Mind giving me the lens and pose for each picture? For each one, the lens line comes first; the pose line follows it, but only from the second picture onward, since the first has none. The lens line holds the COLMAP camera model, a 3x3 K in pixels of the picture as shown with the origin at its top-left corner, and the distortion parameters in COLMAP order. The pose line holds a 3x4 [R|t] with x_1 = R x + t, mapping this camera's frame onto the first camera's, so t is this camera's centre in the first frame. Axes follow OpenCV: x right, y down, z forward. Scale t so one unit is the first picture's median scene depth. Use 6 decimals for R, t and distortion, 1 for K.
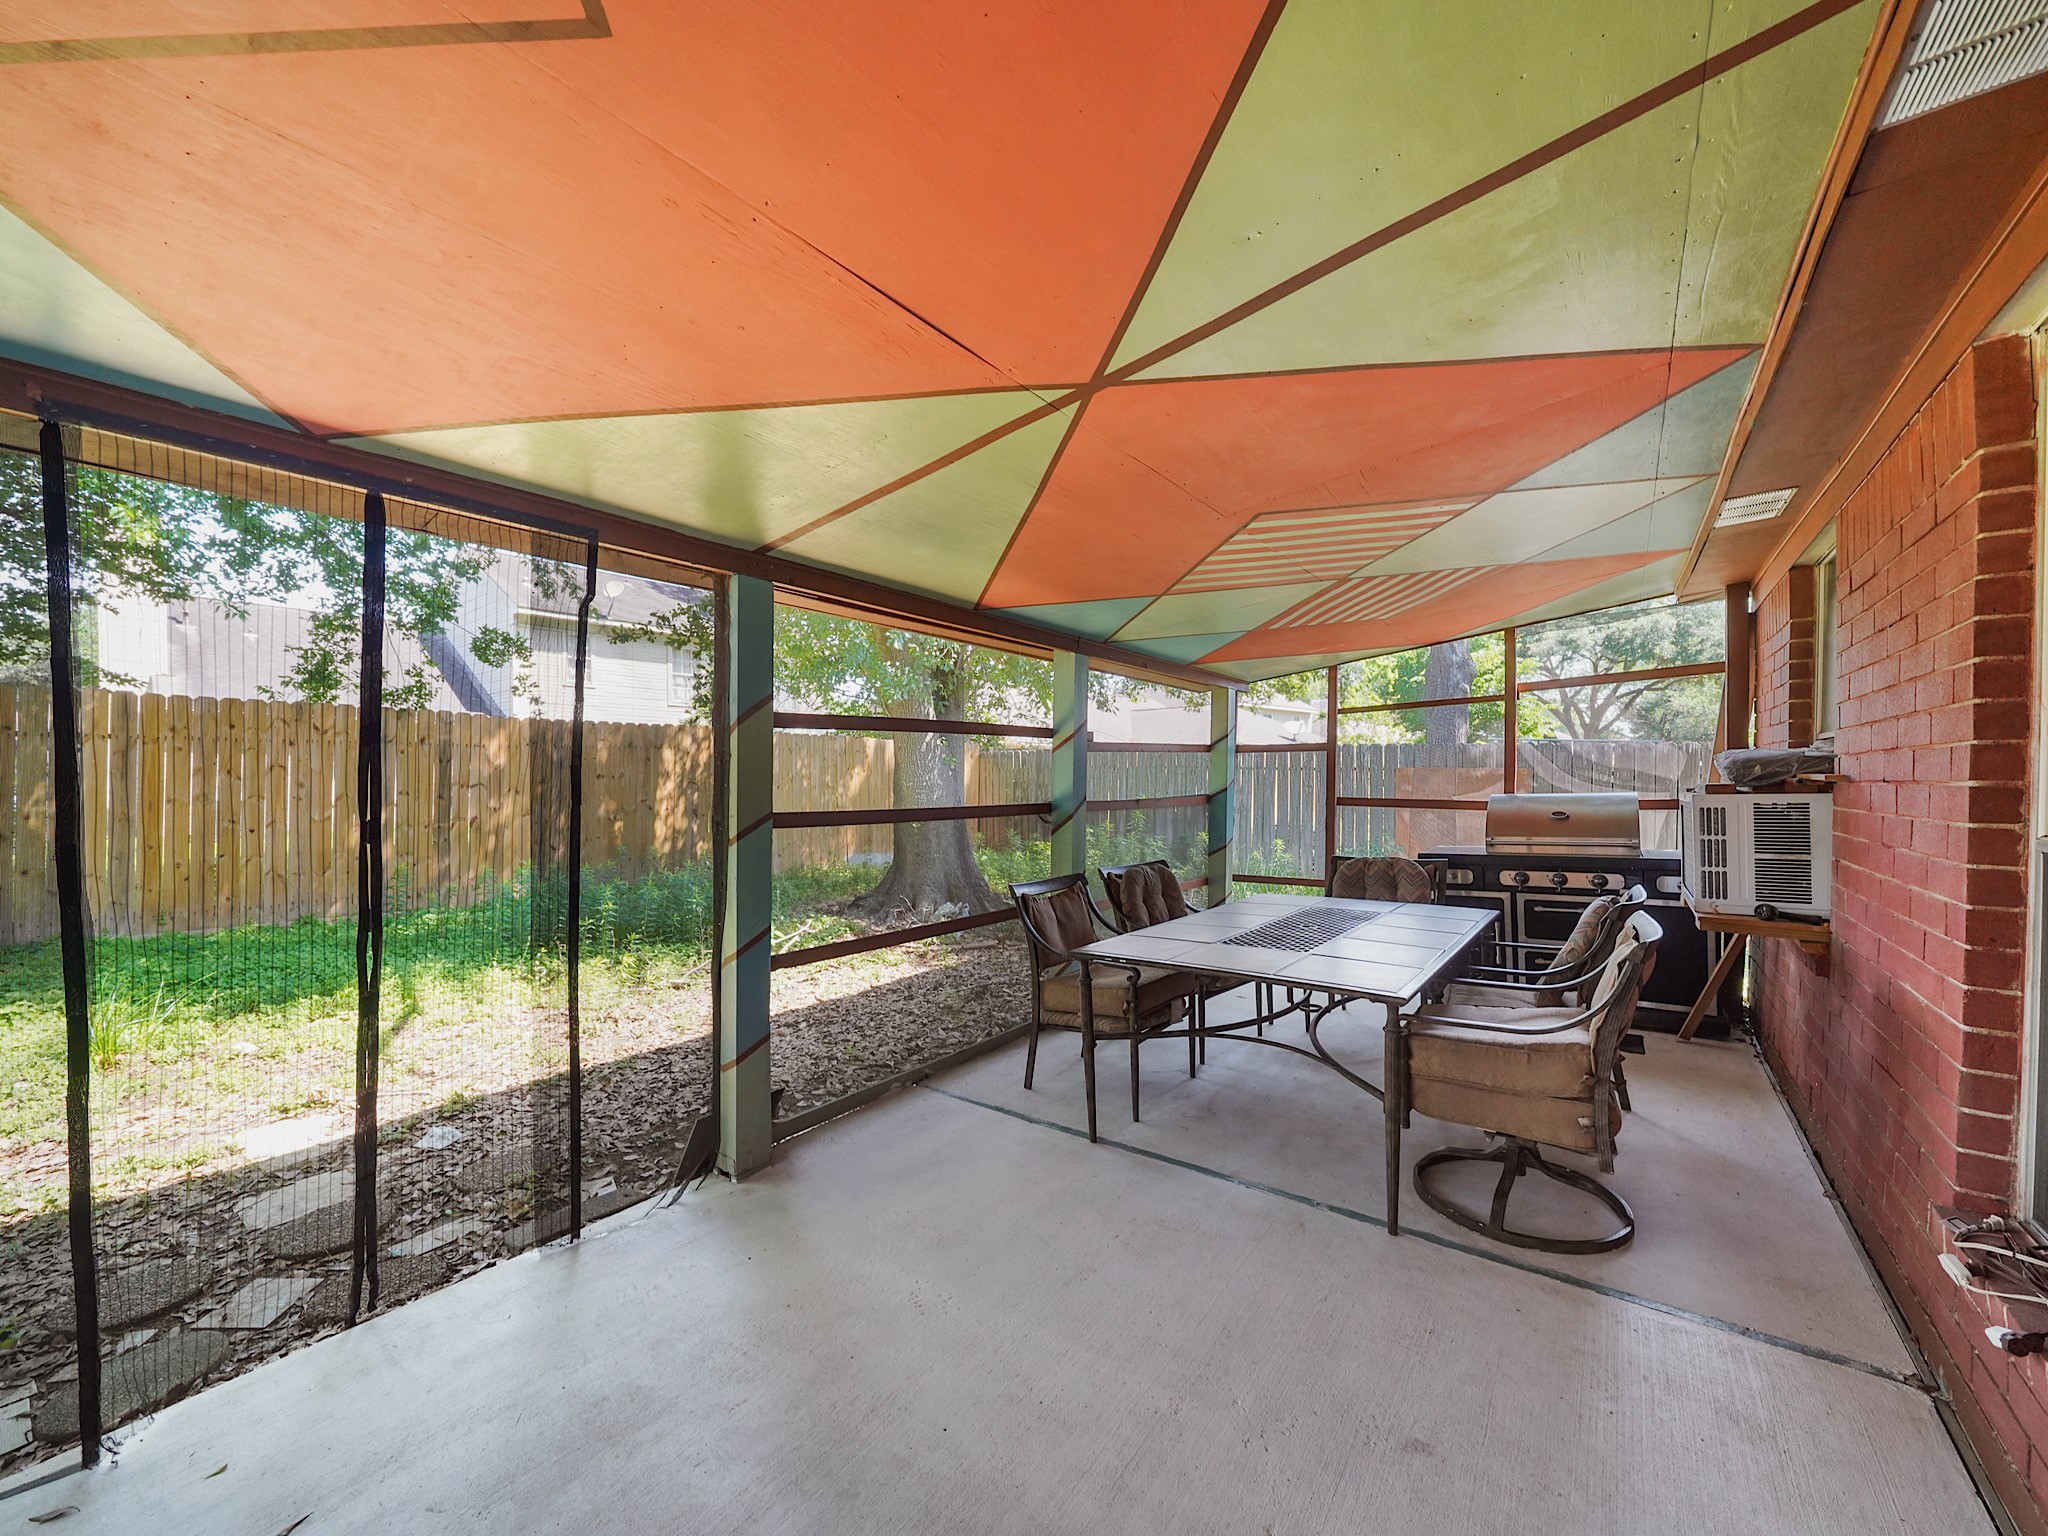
lens RADIAL K [[801.3, 0, 1015.7], [0, 801.3, 781.2], [0, 0, 1]] dist [-0.015952, -0.000072]
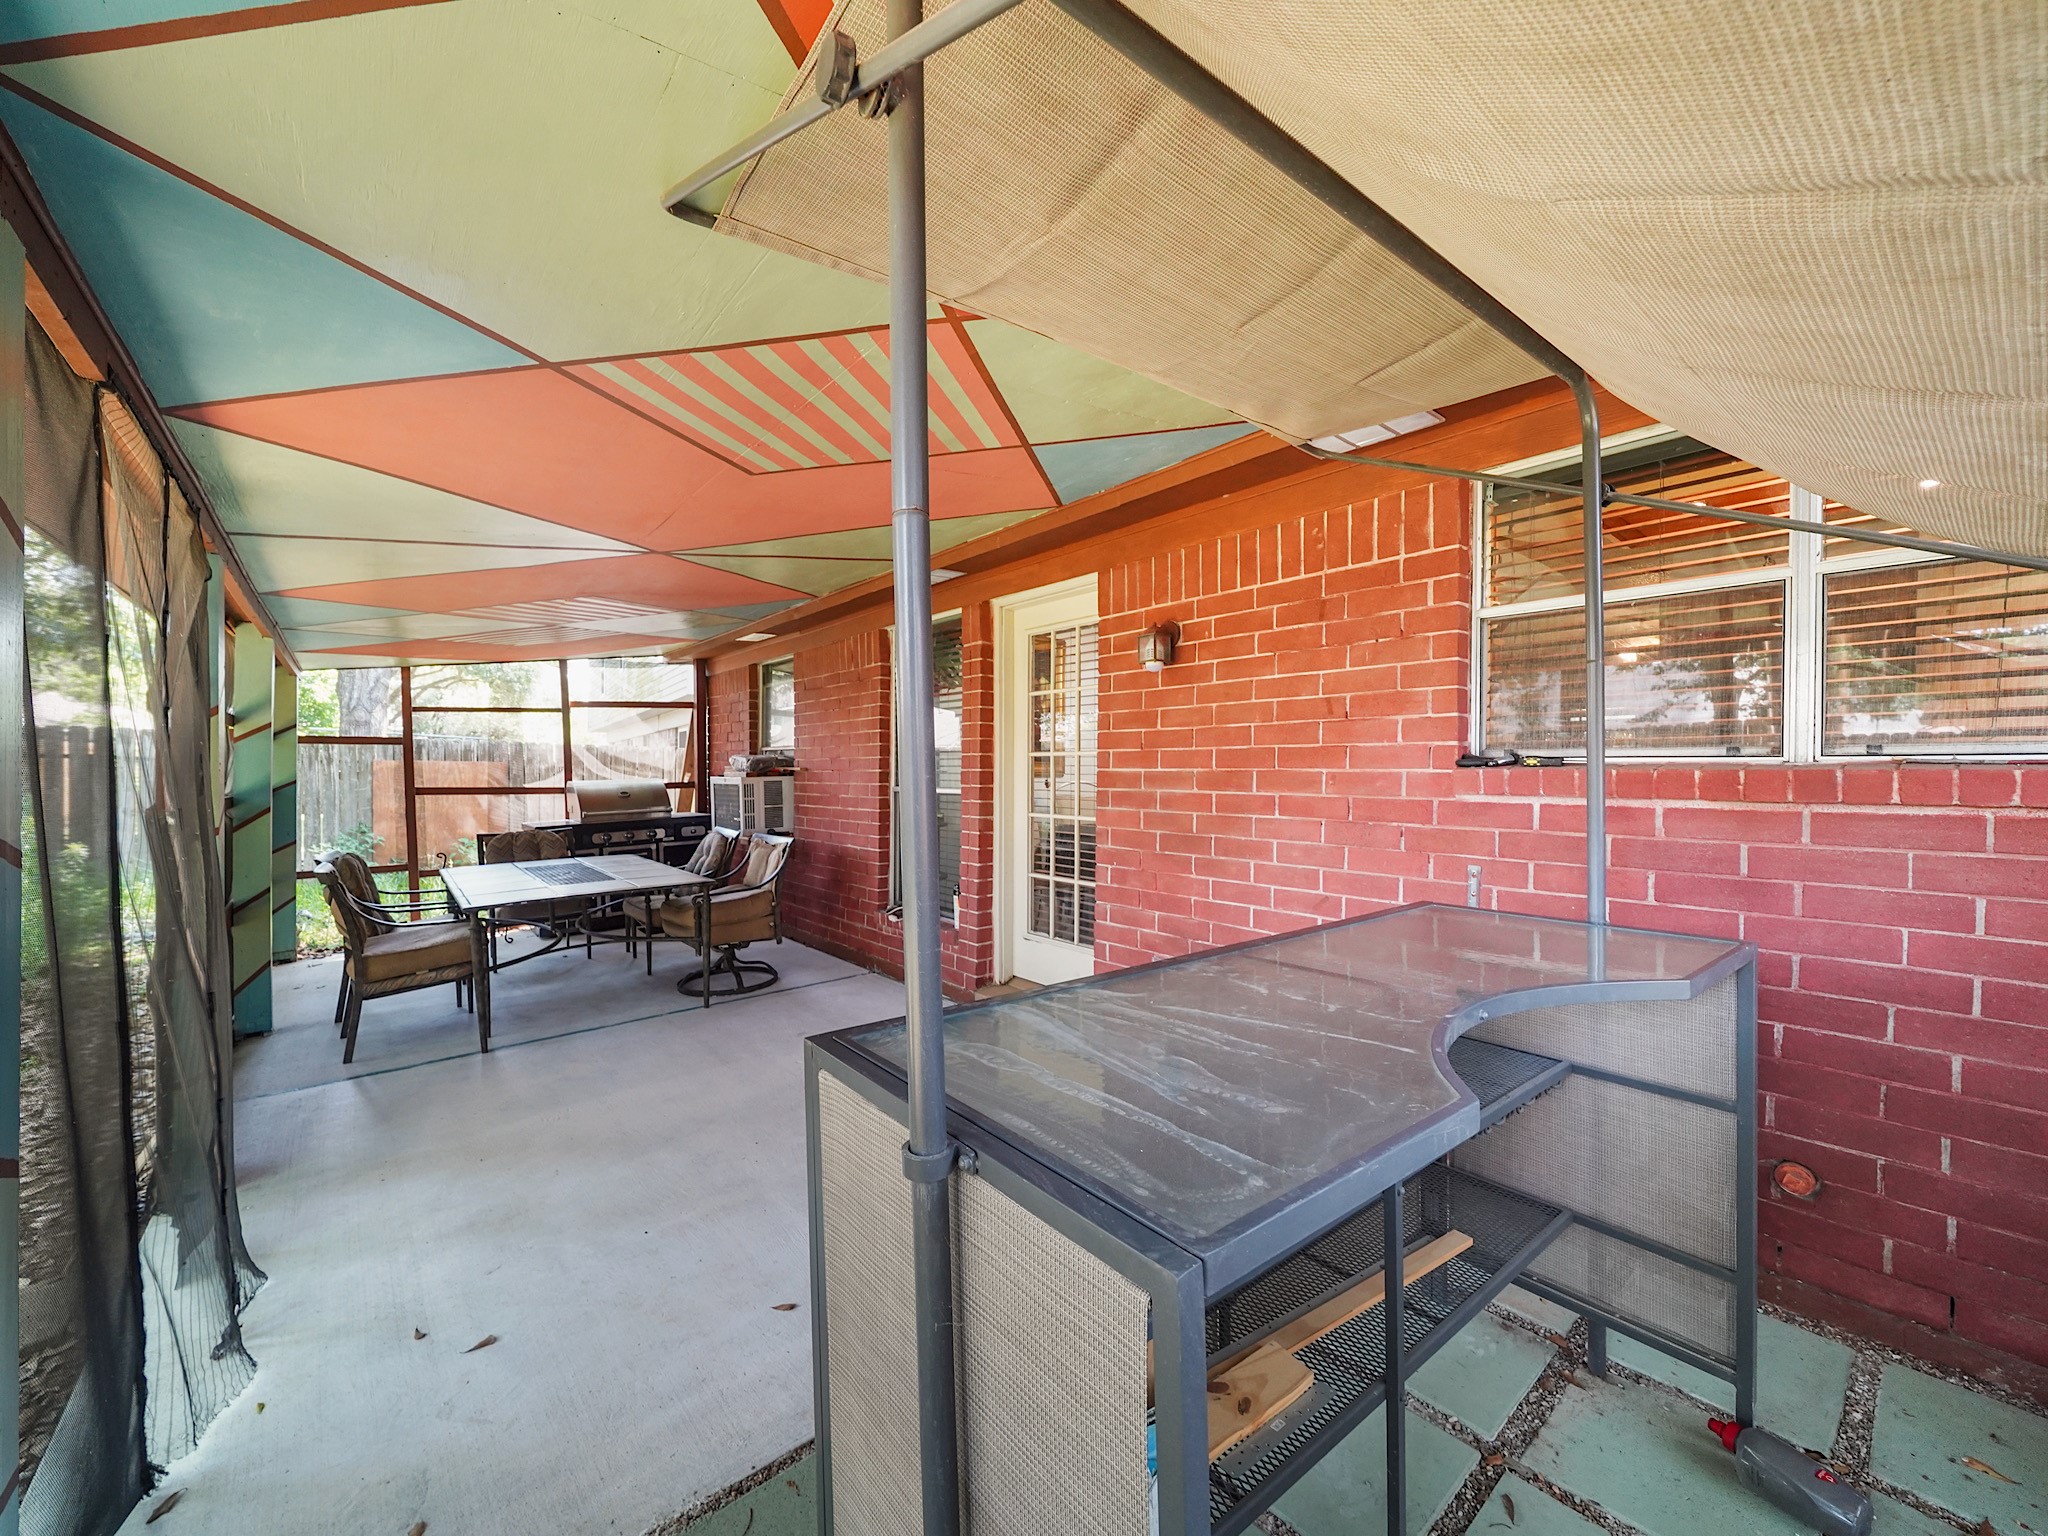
lens RADIAL K [[801.3, 0, 1026.5], [0, 801.3, 777.0], [0, 0, 1]] dist [-0.015952, -0.000072]
pose [[0.228519, -0.008284, 0.973504, -0.649182], [0.005373, 0.999959, 0.007247, 0.003305], [-0.973525, 0.003575, 0.228555, -0.100409]]
